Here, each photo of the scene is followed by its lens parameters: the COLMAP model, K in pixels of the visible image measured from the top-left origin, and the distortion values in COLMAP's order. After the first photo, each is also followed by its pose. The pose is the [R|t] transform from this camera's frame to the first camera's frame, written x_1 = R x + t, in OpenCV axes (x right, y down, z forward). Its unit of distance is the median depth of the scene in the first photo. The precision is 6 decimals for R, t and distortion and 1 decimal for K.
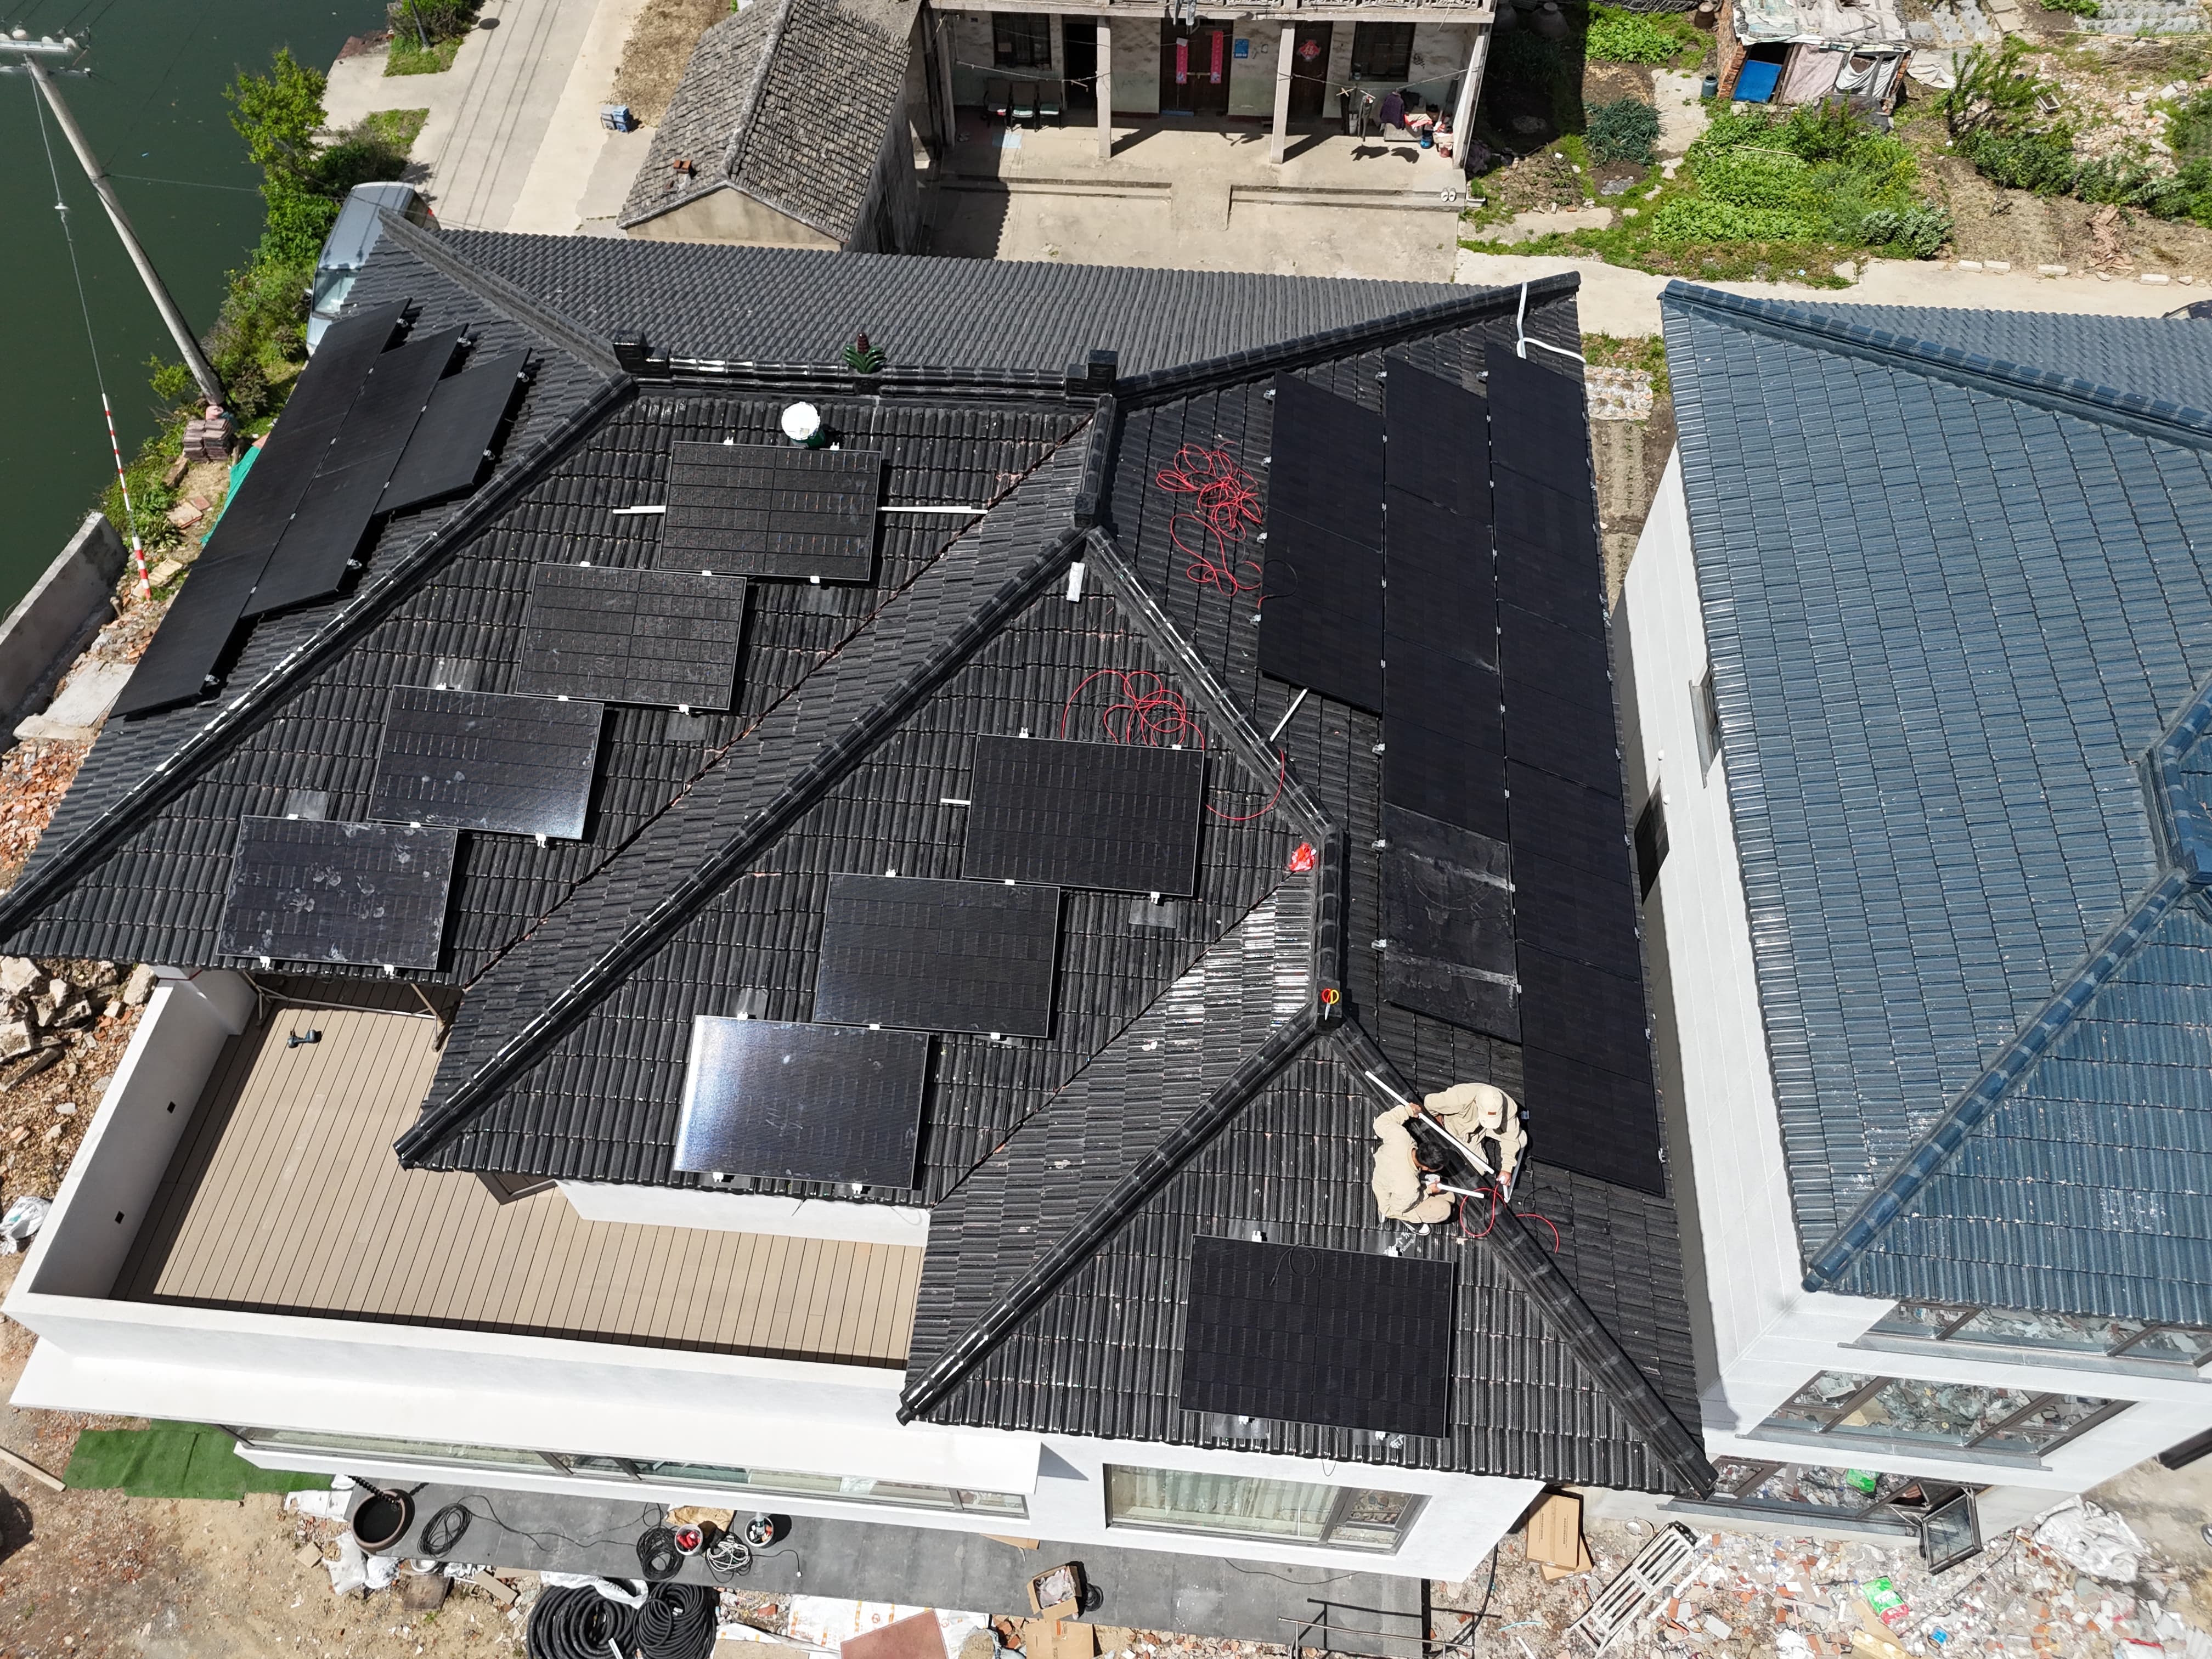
lens RADIAL K [[1625.3, 0, 1110.3], [0, 1625.3, 826.8], [0, 0, 1]] dist [0.067817, -0.058103]
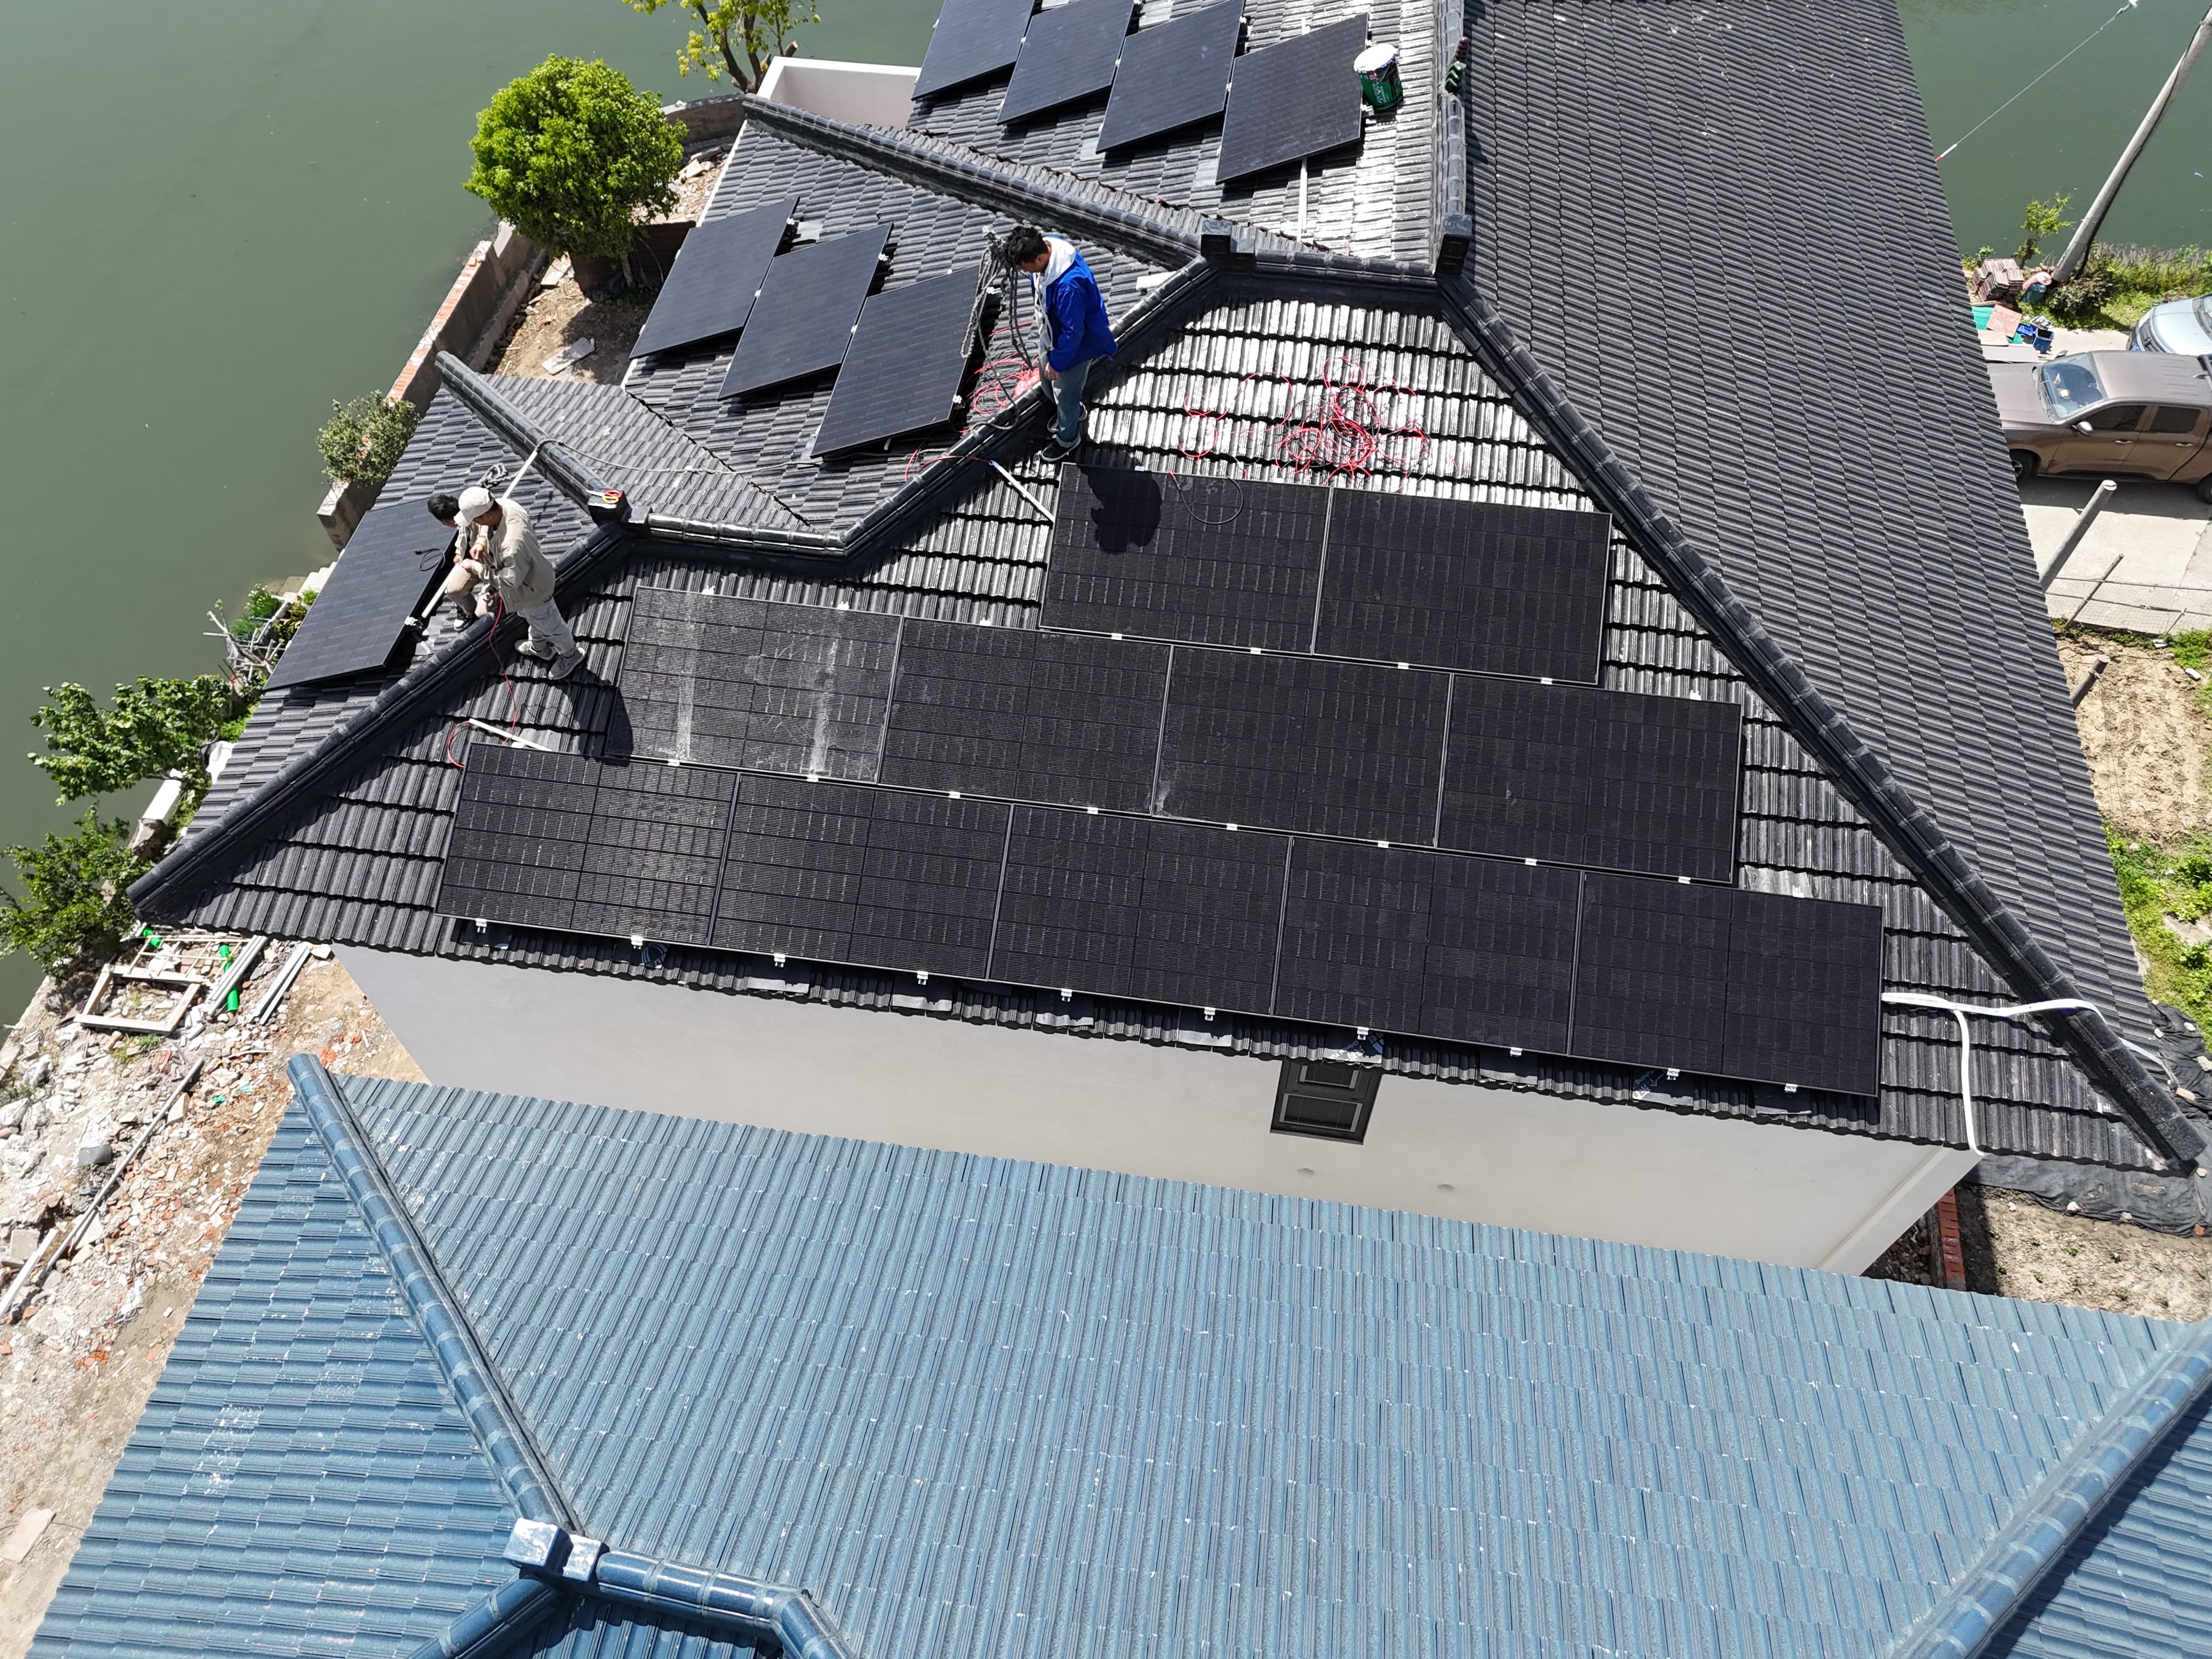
lens RADIAL K [[1625.3, 0, 1105.5], [0, 1625.3, 829.8], [0, 0, 1]] dist [0.067817, -0.058103]
pose [[-0.047463, 0.820204, -0.570098, 0.555913], [-0.817537, 0.296030, 0.493964, -0.365681], [0.573917, 0.489521, 0.656497, 0.432685]]
